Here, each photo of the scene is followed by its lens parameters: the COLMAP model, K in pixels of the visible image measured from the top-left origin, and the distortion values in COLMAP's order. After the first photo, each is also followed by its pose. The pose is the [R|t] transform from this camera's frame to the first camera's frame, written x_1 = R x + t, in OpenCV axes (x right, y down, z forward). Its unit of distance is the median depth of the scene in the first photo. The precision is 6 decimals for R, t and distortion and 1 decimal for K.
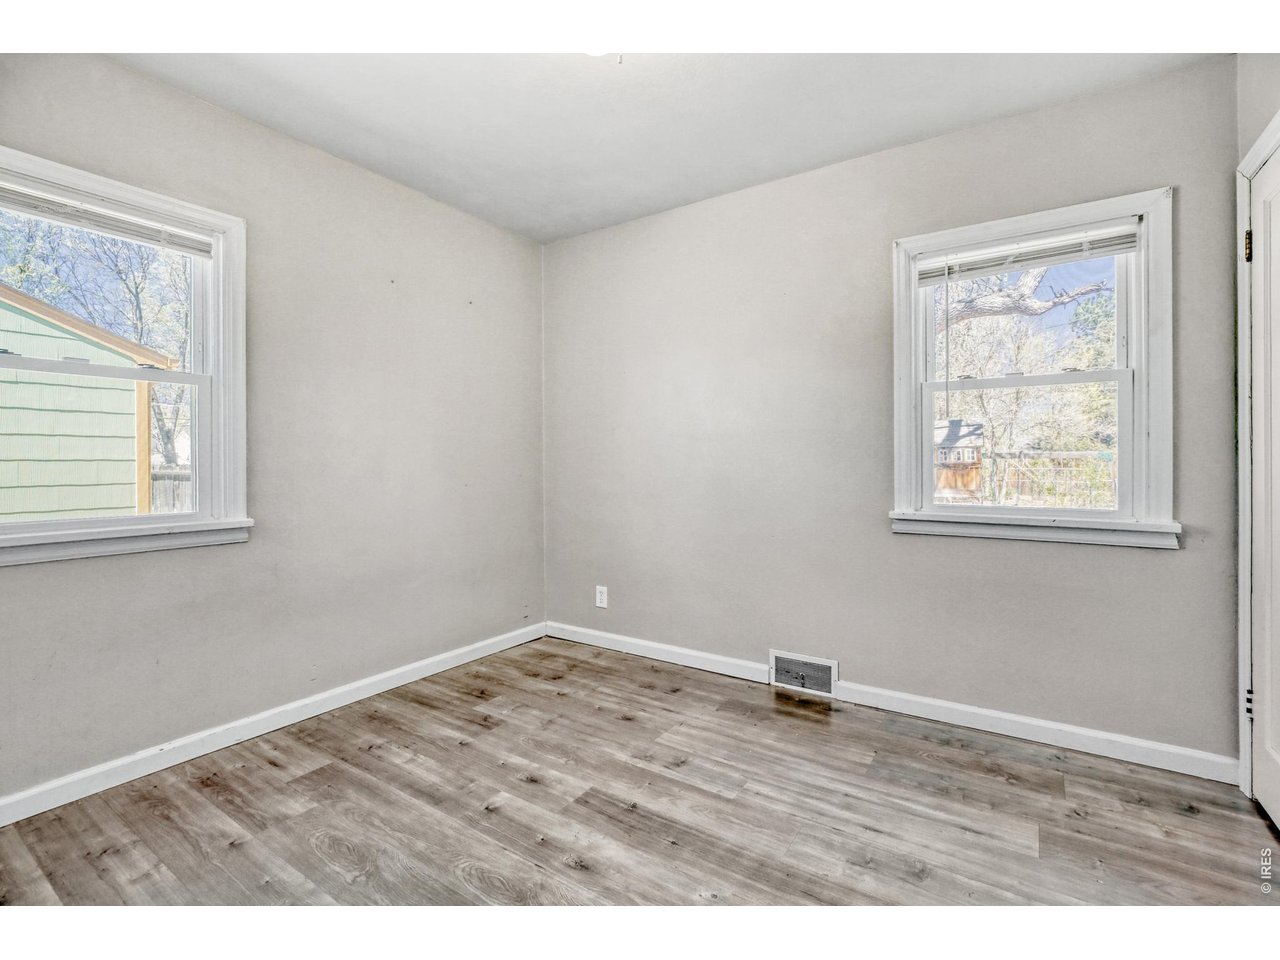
lens RADIAL K [[605.7, 0, 642.6], [0, 605.7, 470.2], [0, 0, 1]] dist [-0.012514, 0.008572]
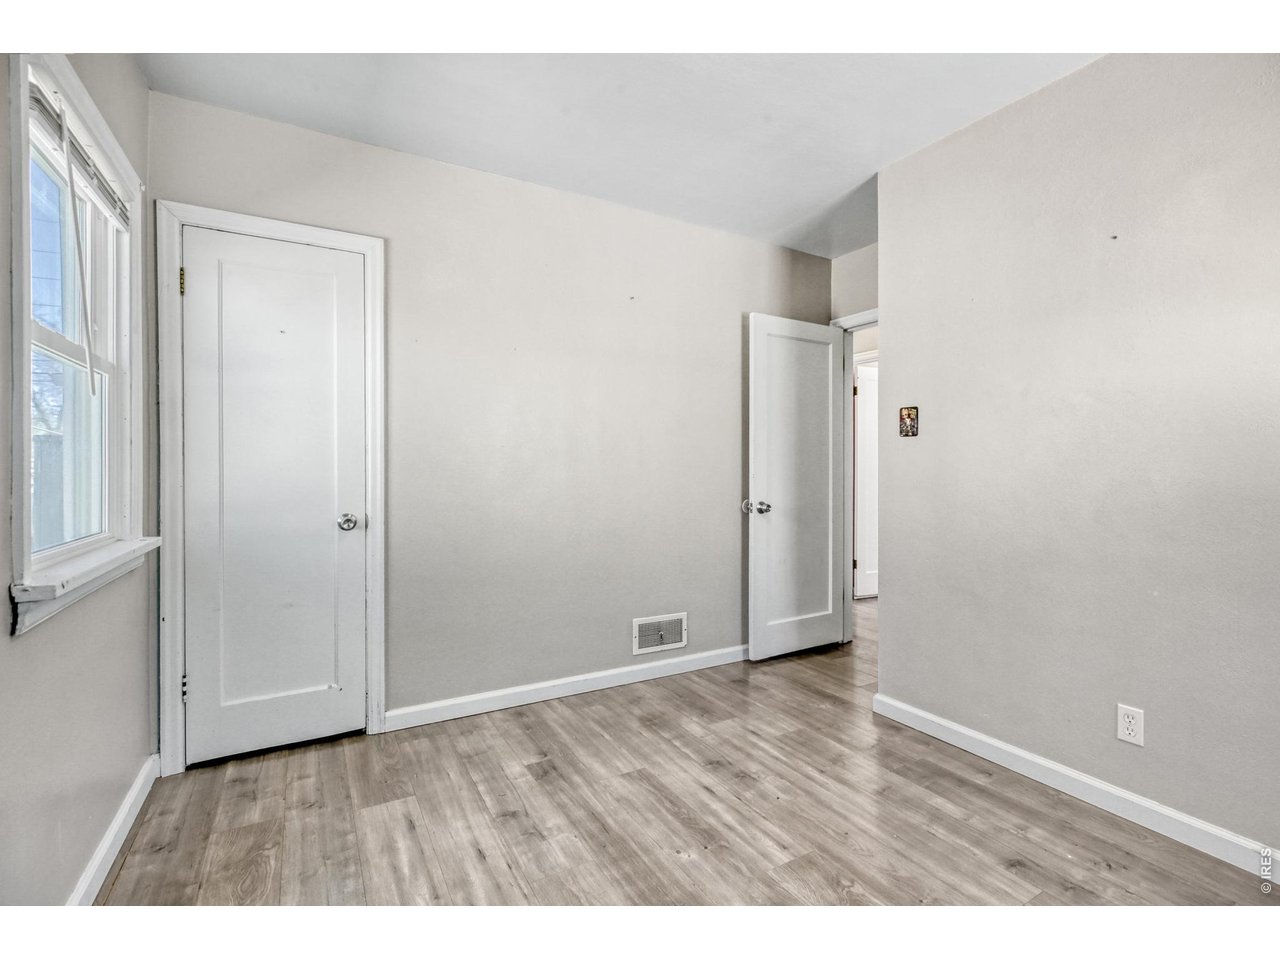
lens RADIAL K [[605.7, 0, 647.7], [0, 605.7, 474.3], [0, 0, 1]] dist [-0.012514, 0.008572]
pose [[-0.902798, -0.002484, 0.430057, -0.269157], [0.007404, 0.999745, 0.021319, -0.029318], [-0.430000, 0.022431, -0.902550, 1.723834]]
